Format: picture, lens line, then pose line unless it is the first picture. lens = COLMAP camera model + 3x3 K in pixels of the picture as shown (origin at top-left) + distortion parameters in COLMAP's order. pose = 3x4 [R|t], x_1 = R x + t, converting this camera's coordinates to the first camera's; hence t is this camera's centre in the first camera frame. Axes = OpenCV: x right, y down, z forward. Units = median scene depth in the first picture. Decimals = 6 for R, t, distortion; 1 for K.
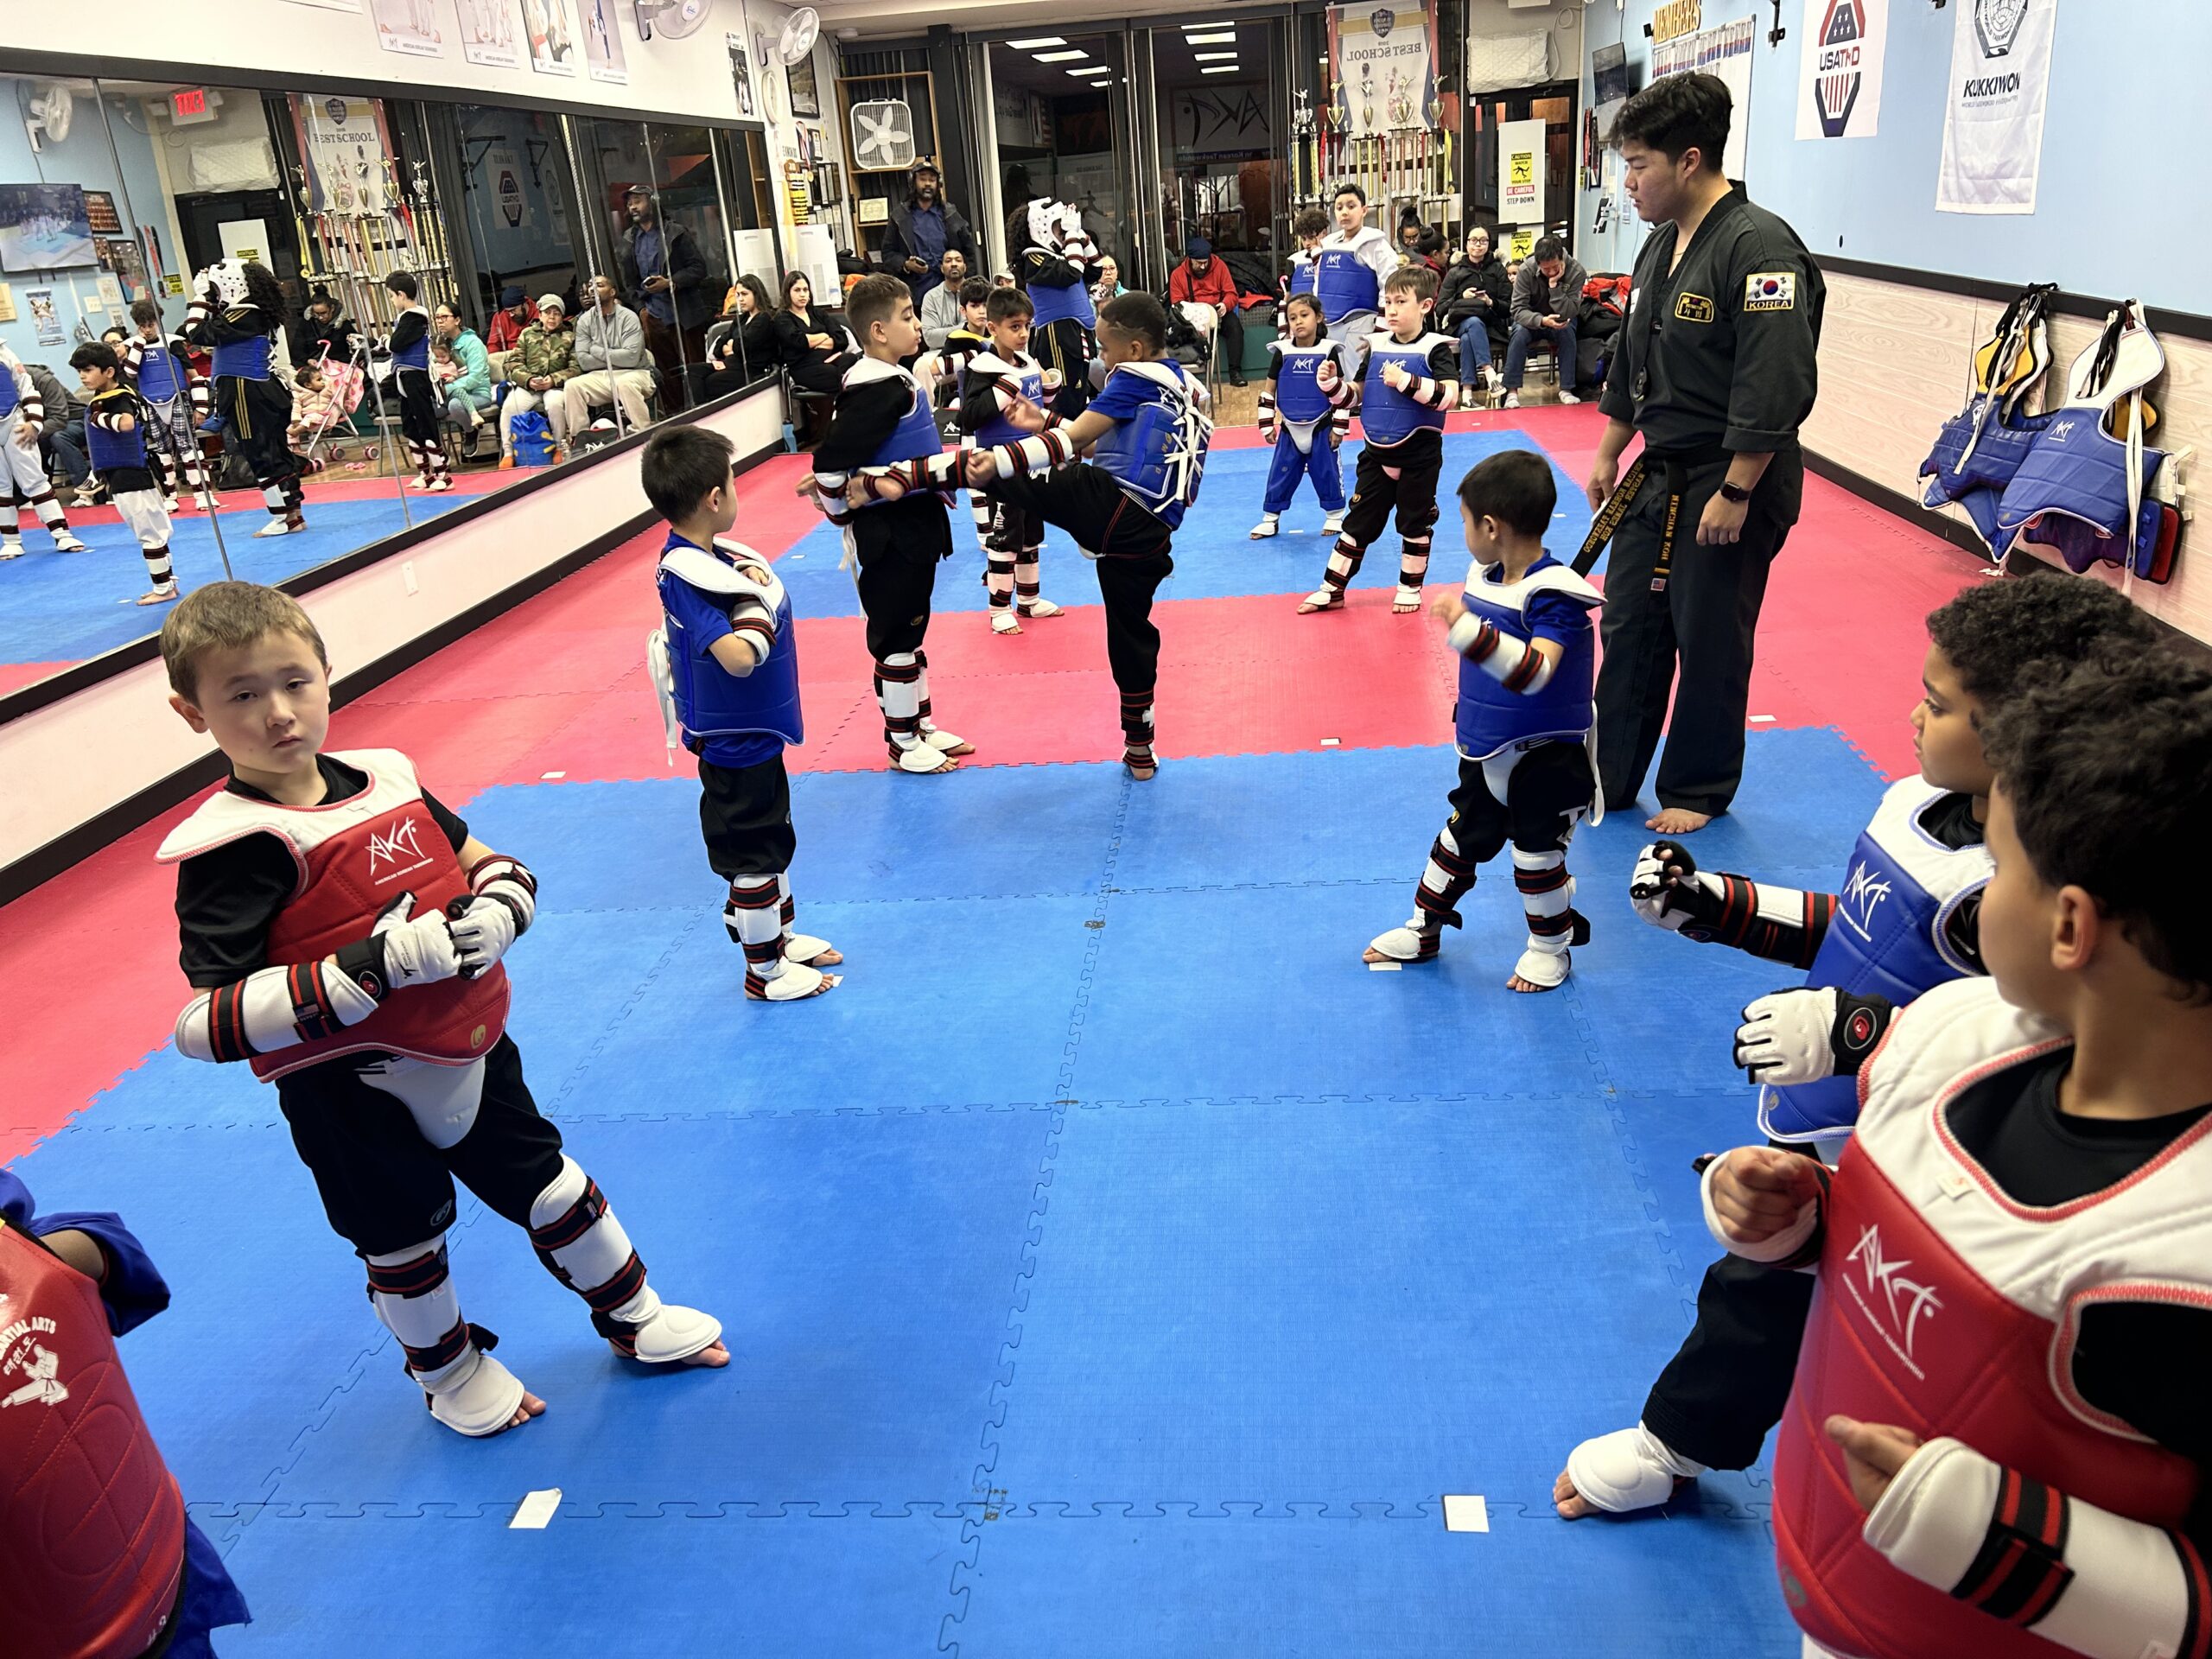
lens RADIAL K [[1733.5, 0, 1145.3], [0, 1733.5, 861.8], [0, 0, 1]] dist [0.062130, -0.075813]
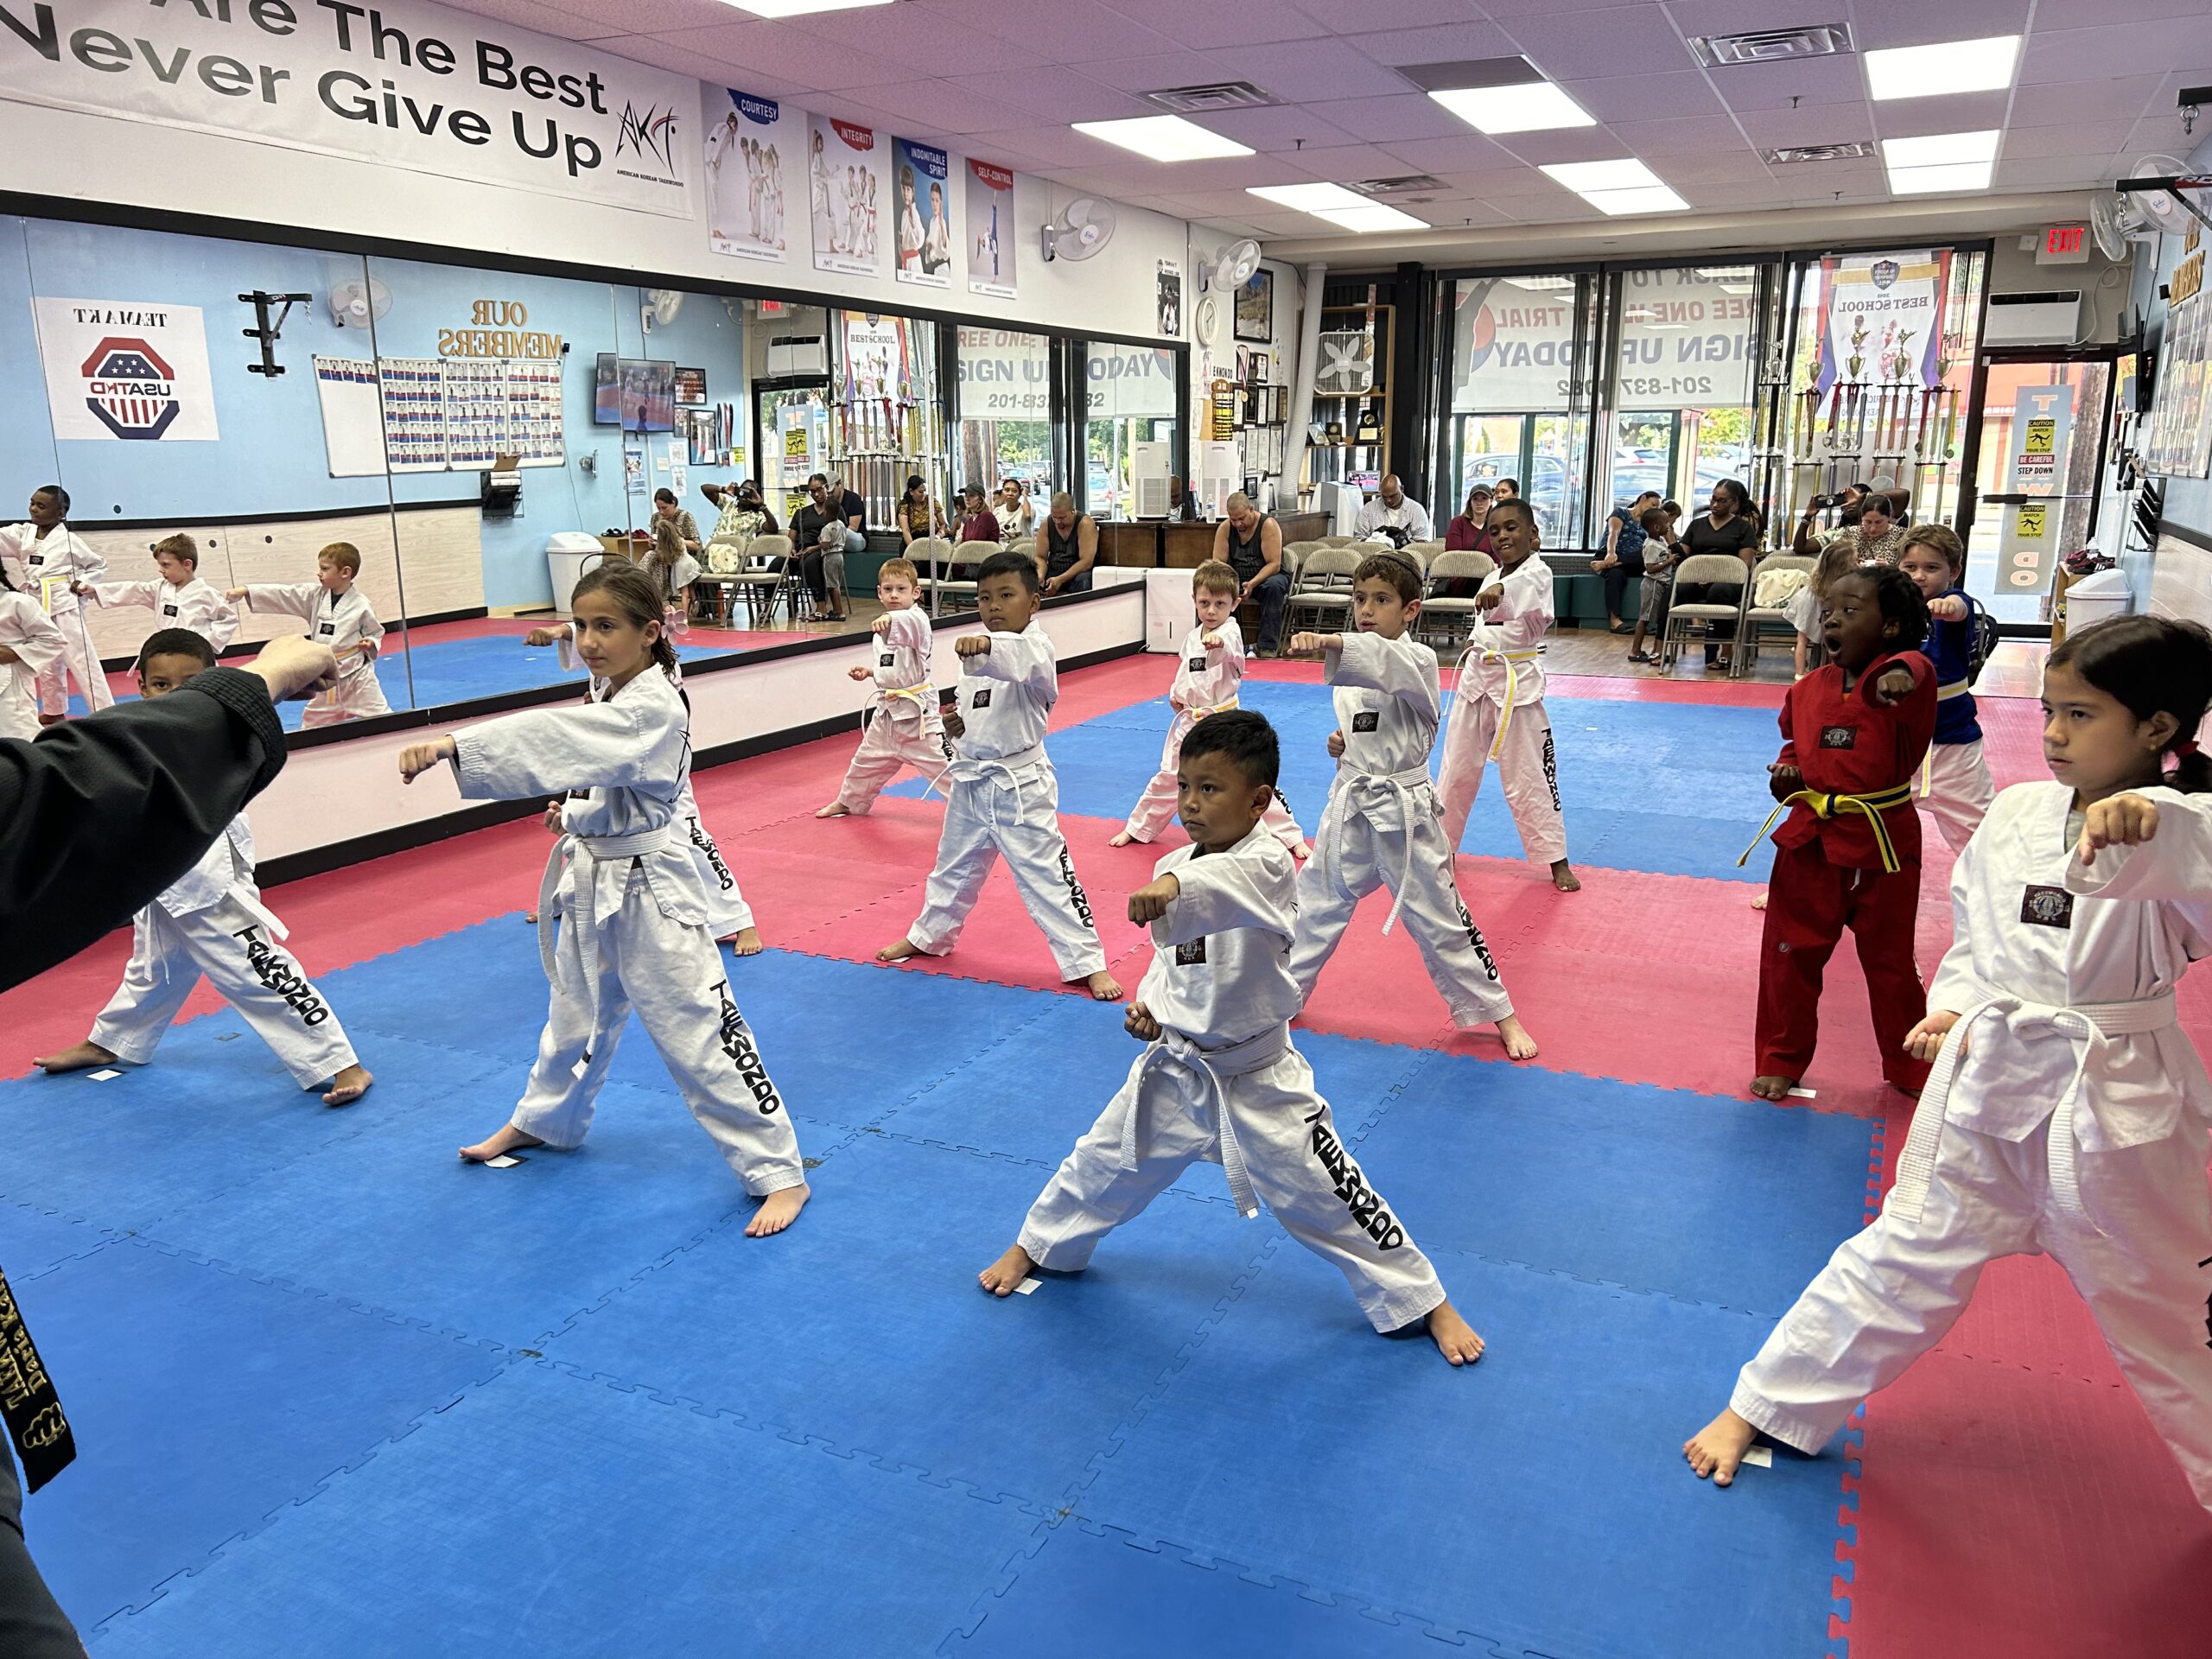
lens RADIAL K [[1733.5, 0, 1088.2], [0, 1733.5, 846.8], [0, 0, 1]] dist [0.062130, -0.075813]
pose [[0.923330, 0.154271, -0.351657, 0.137198], [-0.197650, 0.976062, -0.090766, -0.023910], [0.329236, 0.153312, 0.931718, 0.060773]]
